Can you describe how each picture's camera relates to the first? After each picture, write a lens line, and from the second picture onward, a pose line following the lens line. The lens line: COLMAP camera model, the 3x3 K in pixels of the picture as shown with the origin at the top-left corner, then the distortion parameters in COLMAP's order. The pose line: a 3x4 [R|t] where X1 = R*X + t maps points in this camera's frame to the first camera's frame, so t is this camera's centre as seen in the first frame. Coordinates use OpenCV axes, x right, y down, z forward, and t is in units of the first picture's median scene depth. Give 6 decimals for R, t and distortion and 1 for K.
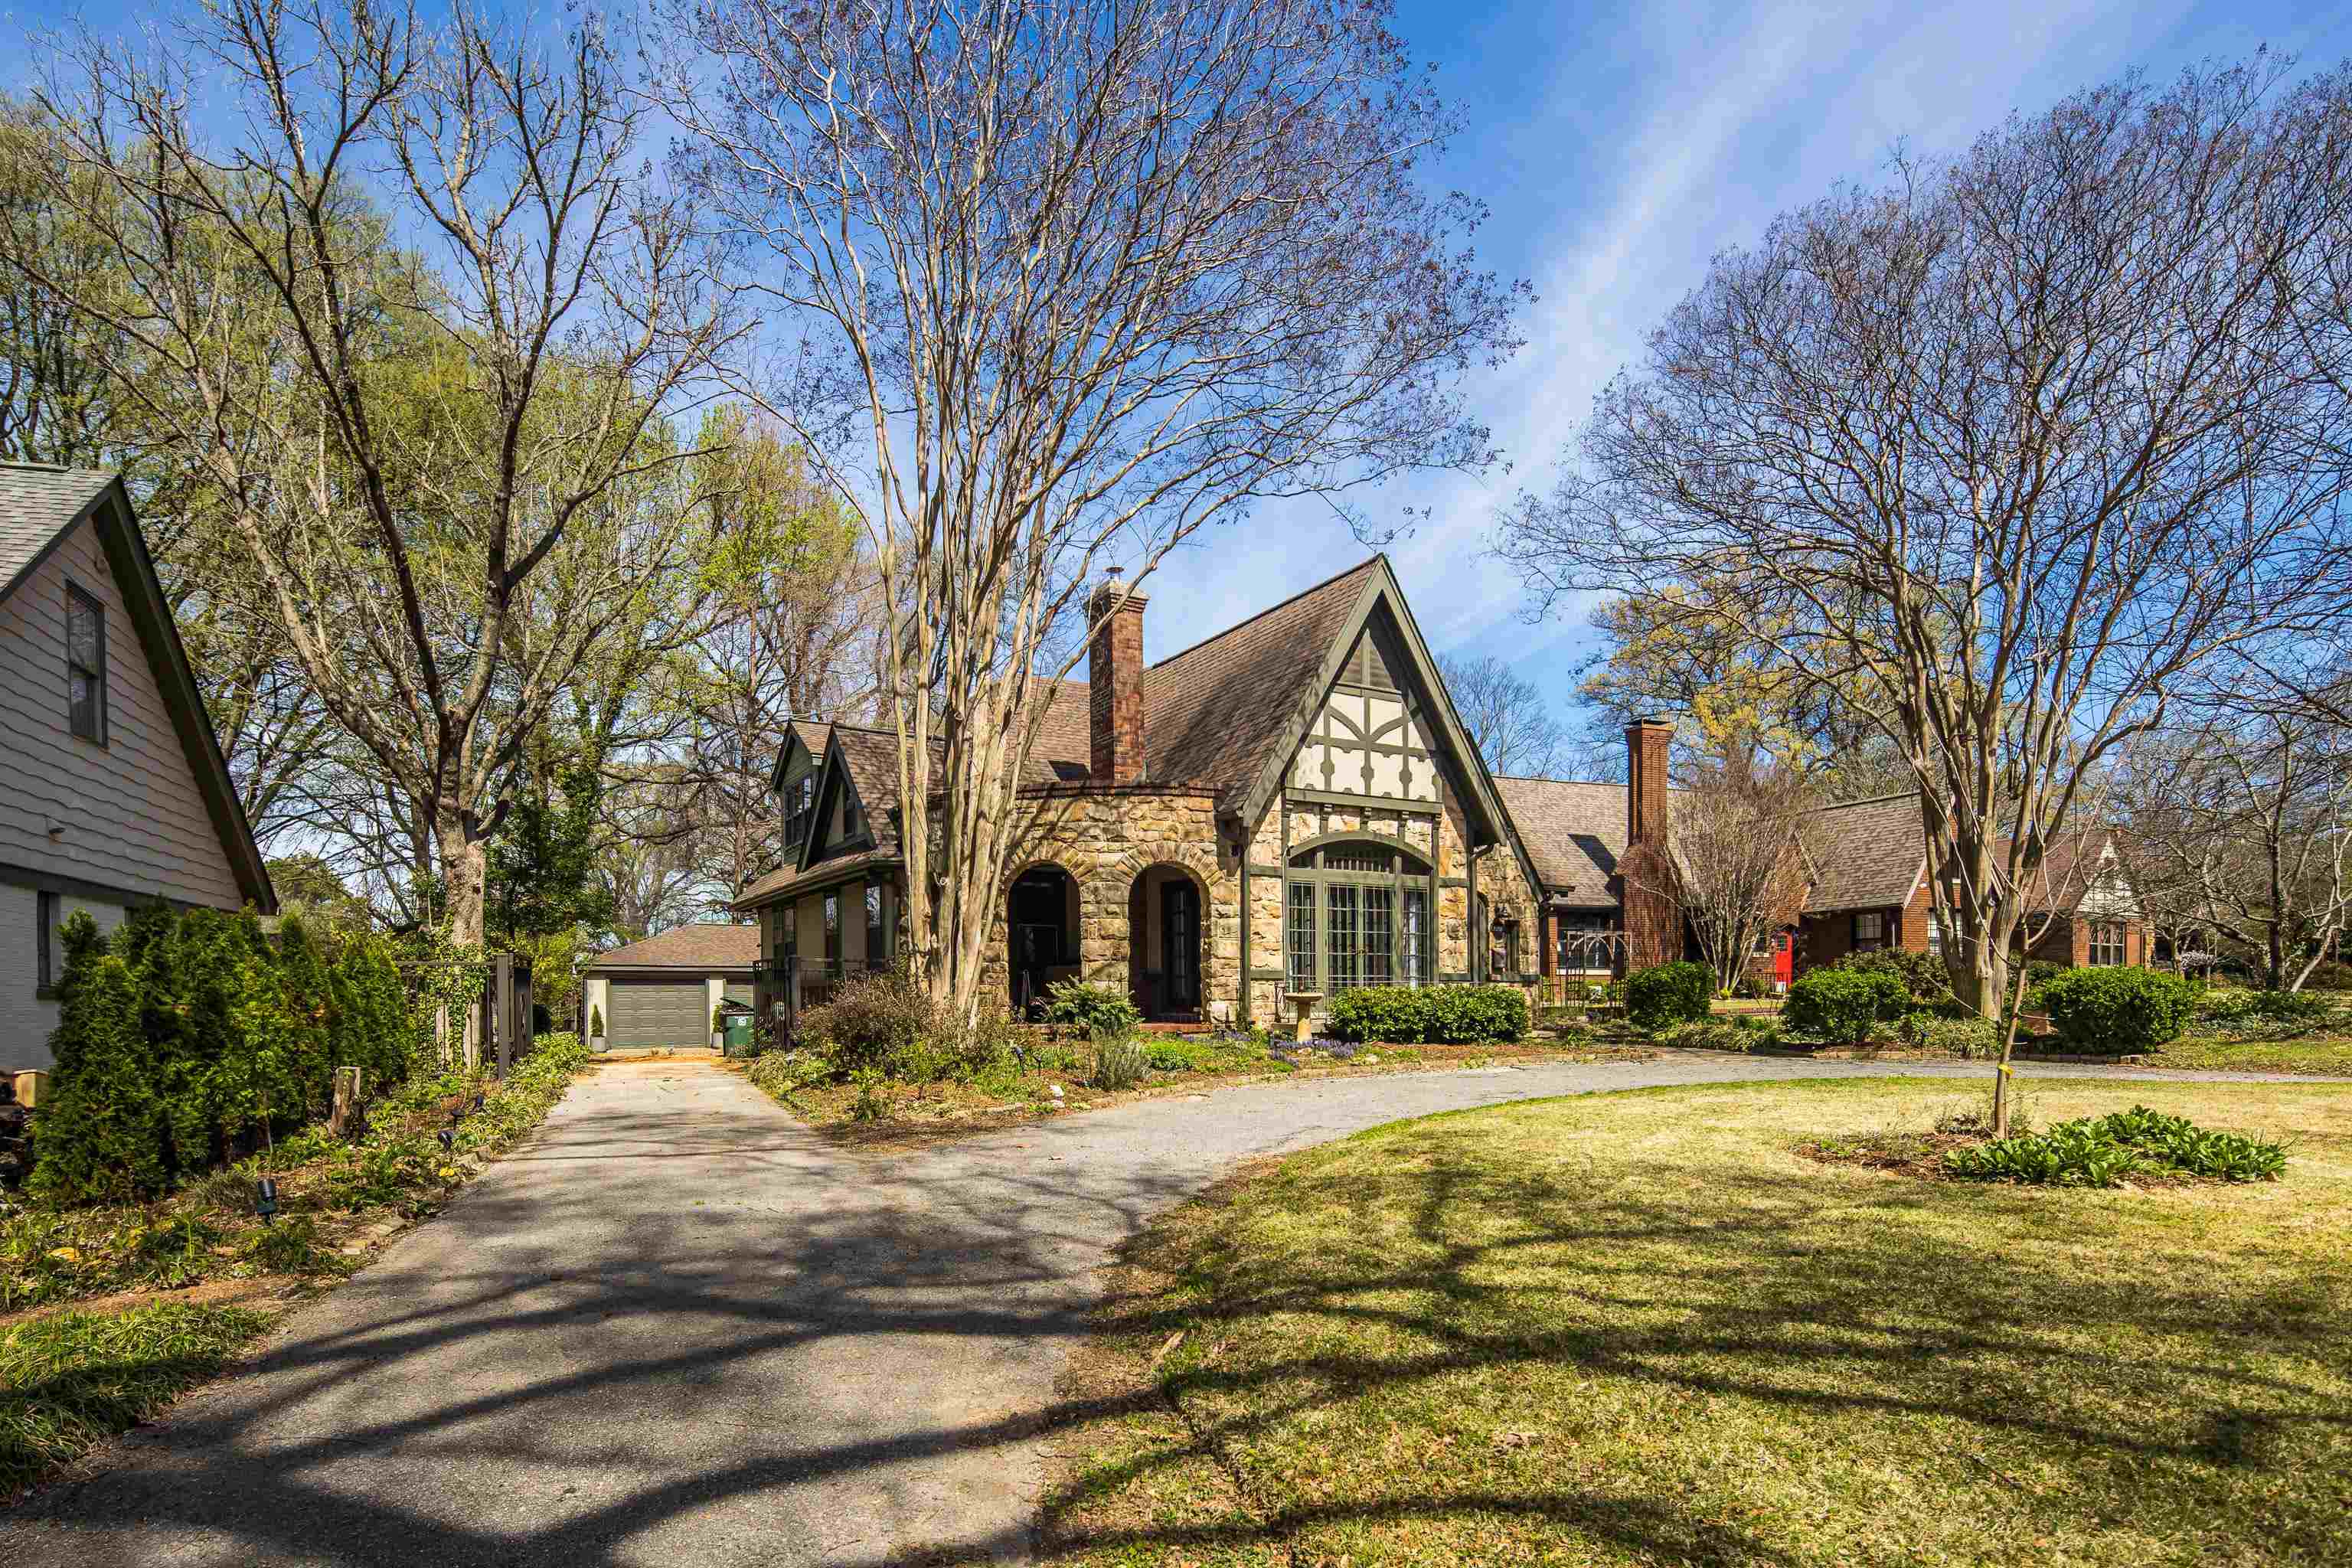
lens RADIAL K [[1172.1, 0, 1176.6], [0, 1172.1, 790.9], [0, 0, 1]] dist [-0.006102, 0.000579]
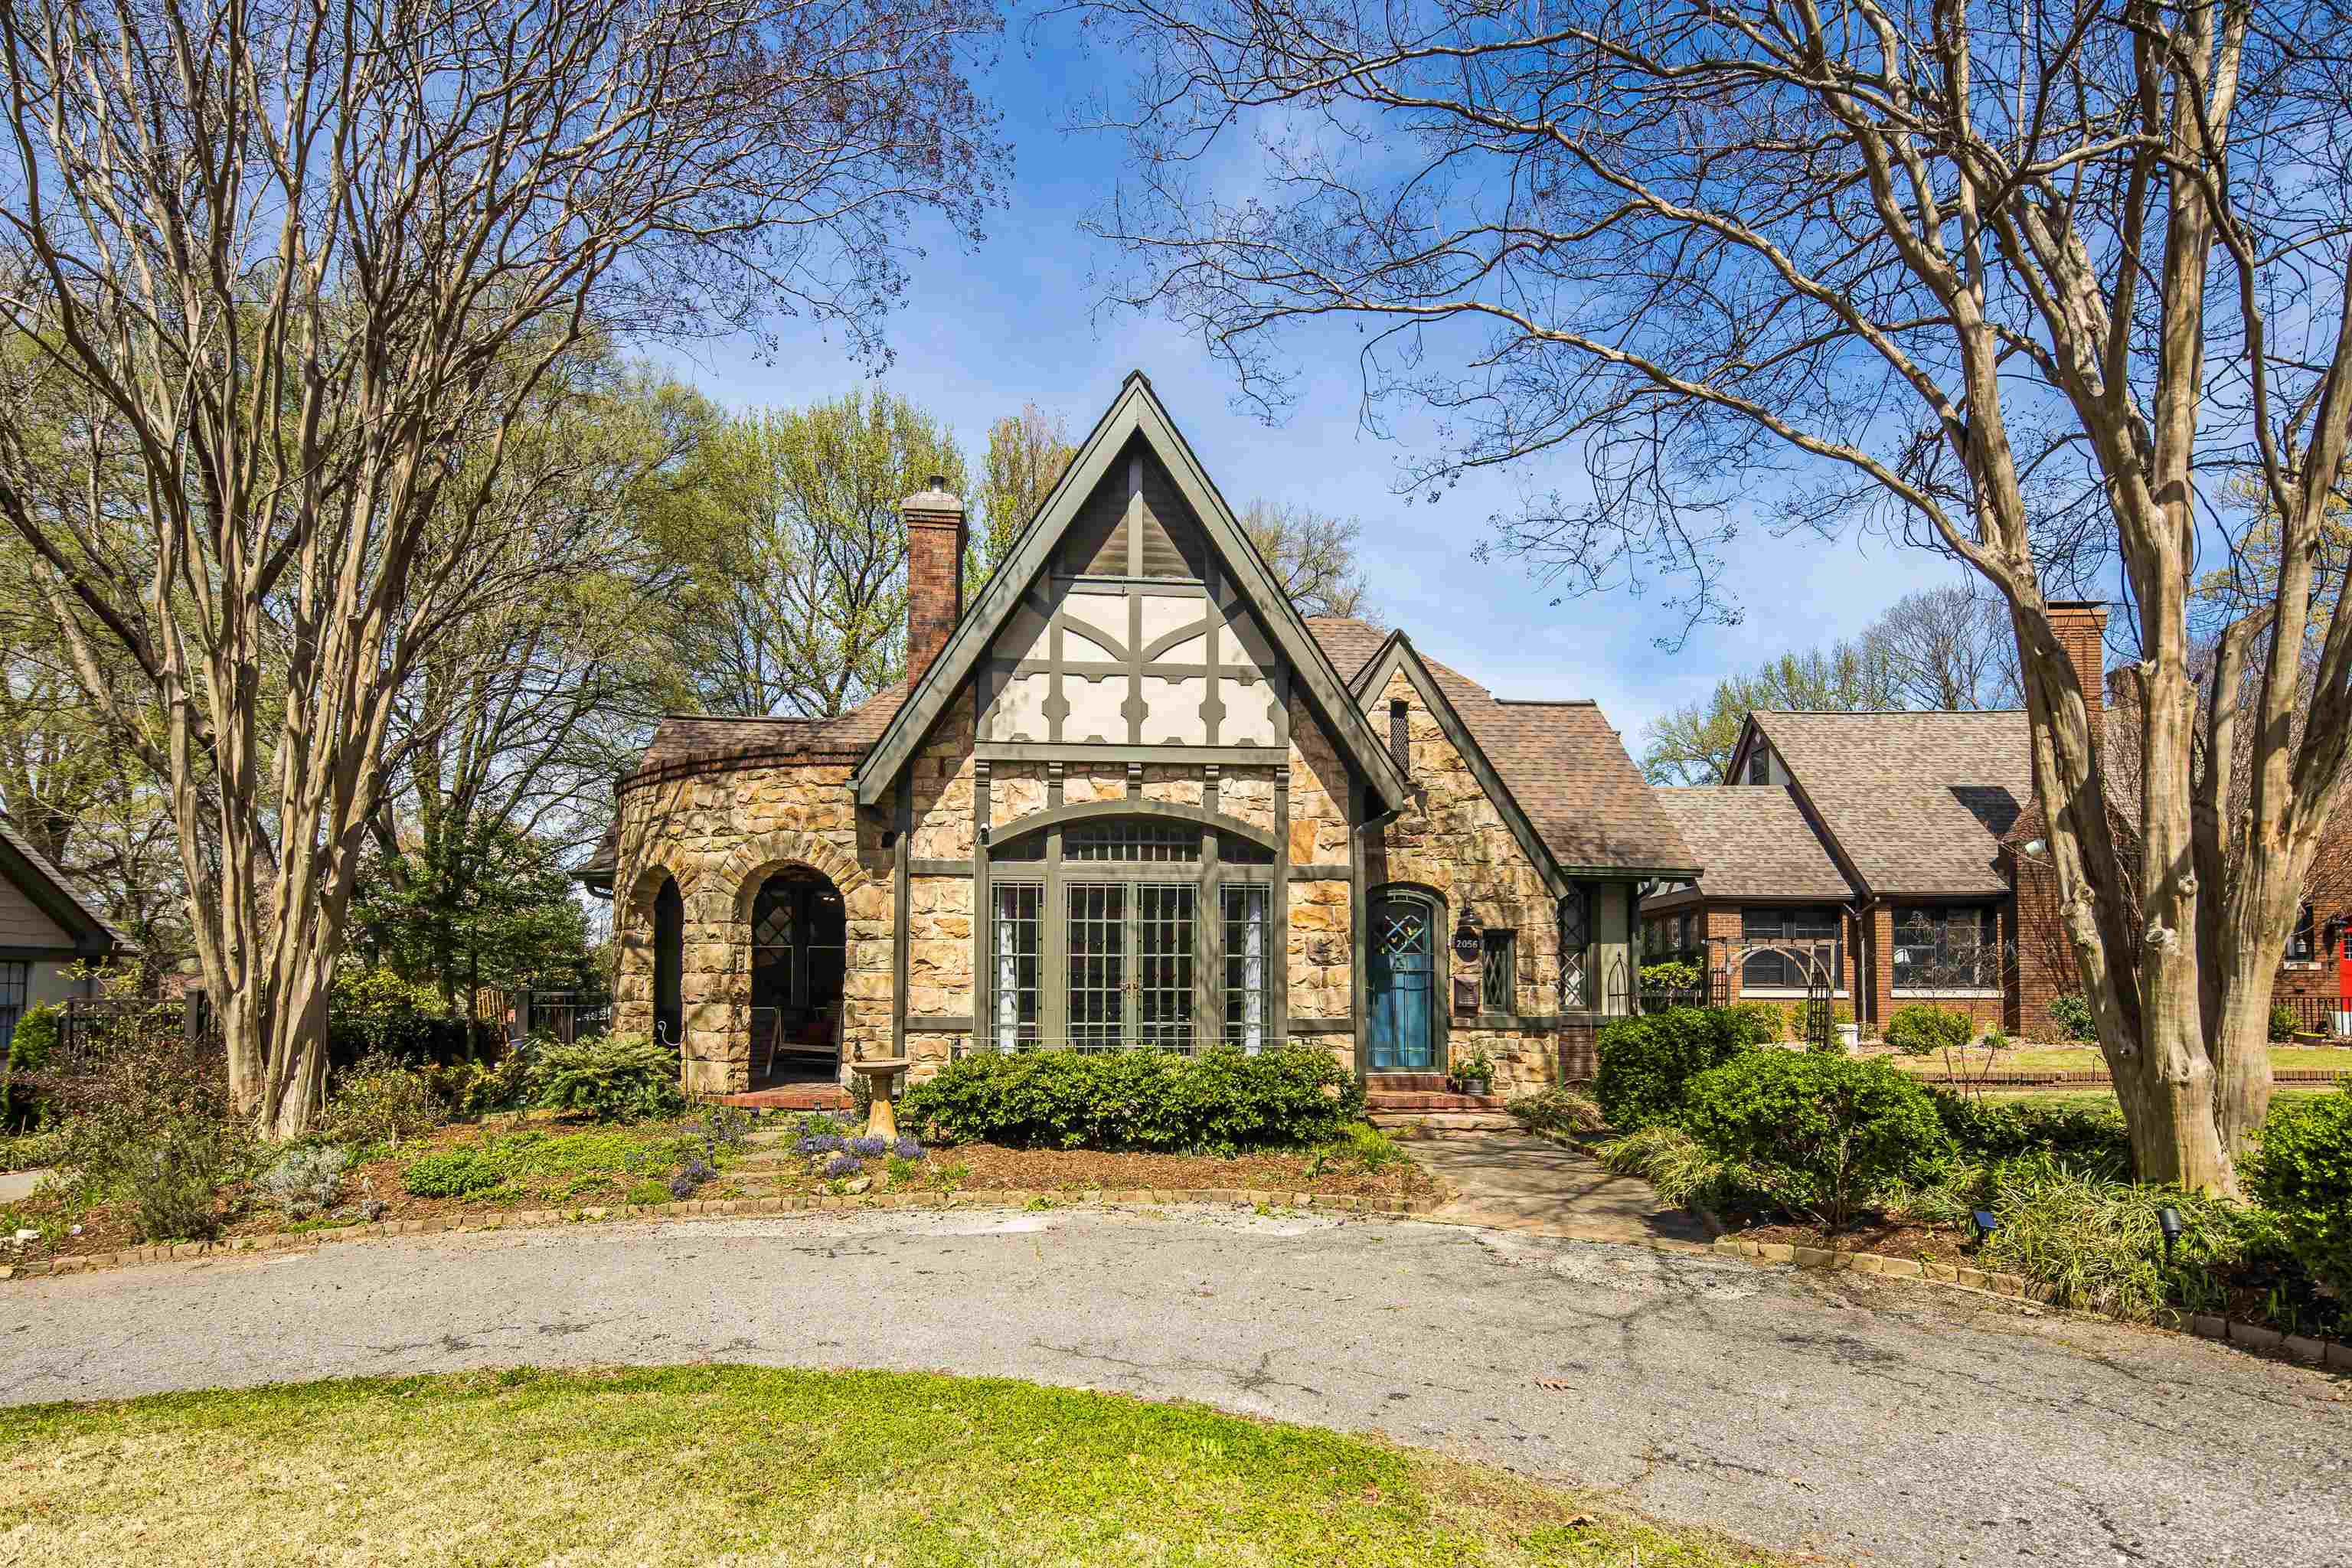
lens RADIAL K [[1172.1, 0, 1176.5], [0, 1172.1, 781.7], [0, 0, 1]] dist [-0.006102, 0.000579]
pose [[0.904827, -0.068853, -0.420176, 0.457402], [0.066158, 0.997588, -0.021005, 0.039667], [0.420609, -0.008792, 0.907200, 0.421765]]
